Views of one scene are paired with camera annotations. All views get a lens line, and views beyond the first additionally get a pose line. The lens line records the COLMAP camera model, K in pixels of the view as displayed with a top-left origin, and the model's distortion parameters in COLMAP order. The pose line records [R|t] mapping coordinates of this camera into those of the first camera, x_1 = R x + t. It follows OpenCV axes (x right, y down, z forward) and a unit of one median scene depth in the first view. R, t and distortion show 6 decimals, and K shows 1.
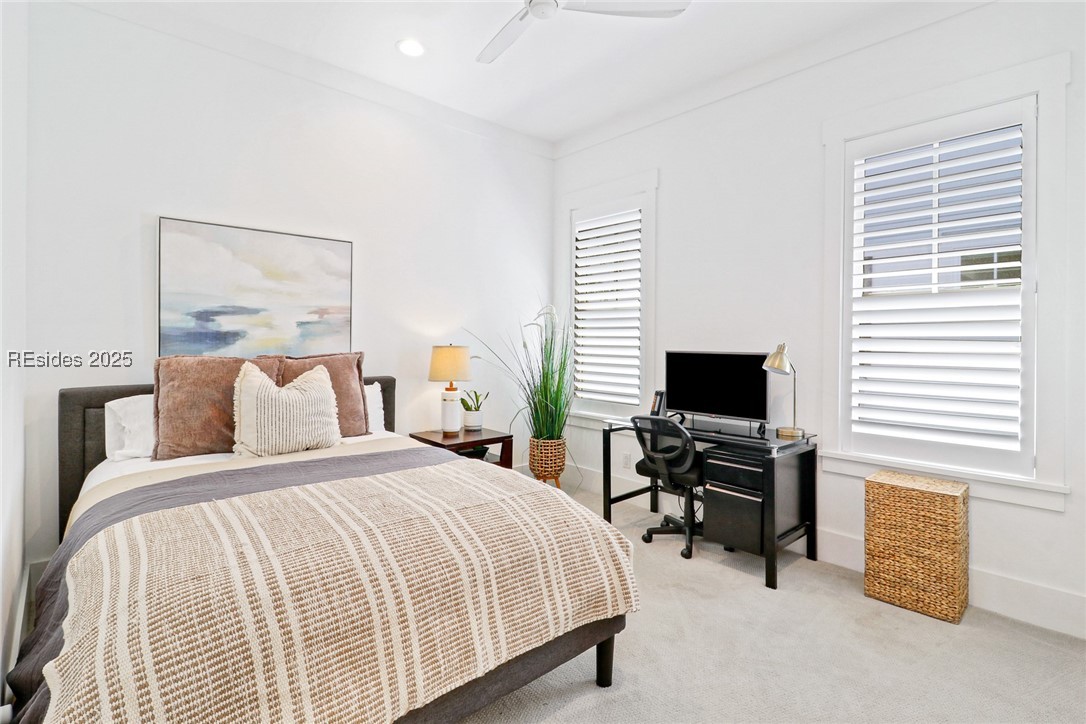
lens RADIAL K [[520.9, 0, 553.9], [0, 520.9, 338.8], [0, 0, 1]] dist [0.017798, -0.009909]
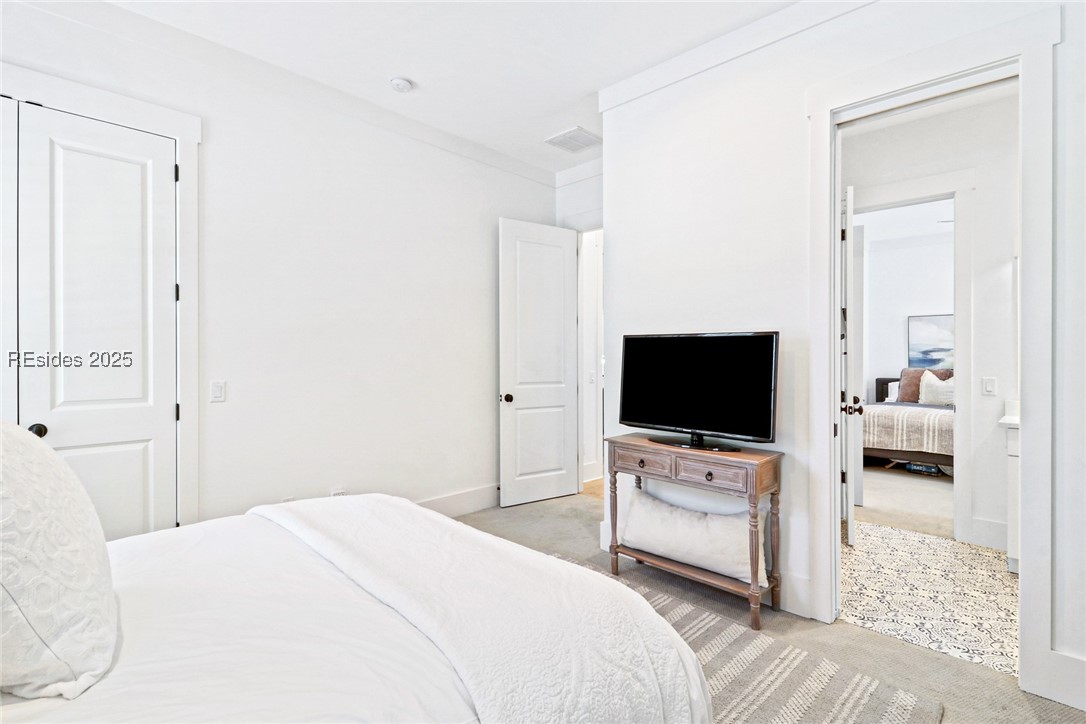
lens RADIAL K [[520.9, 0, 543.4], [0, 520.9, 361.3], [0, 0, 1]] dist [0.017798, -0.009909]
pose [[0.057856, -0.000763, -0.998325, 1.807318], [0.000738, 0.999999, -0.000722, -0.001821], [0.998325, -0.000695, 0.057856, -1.017142]]
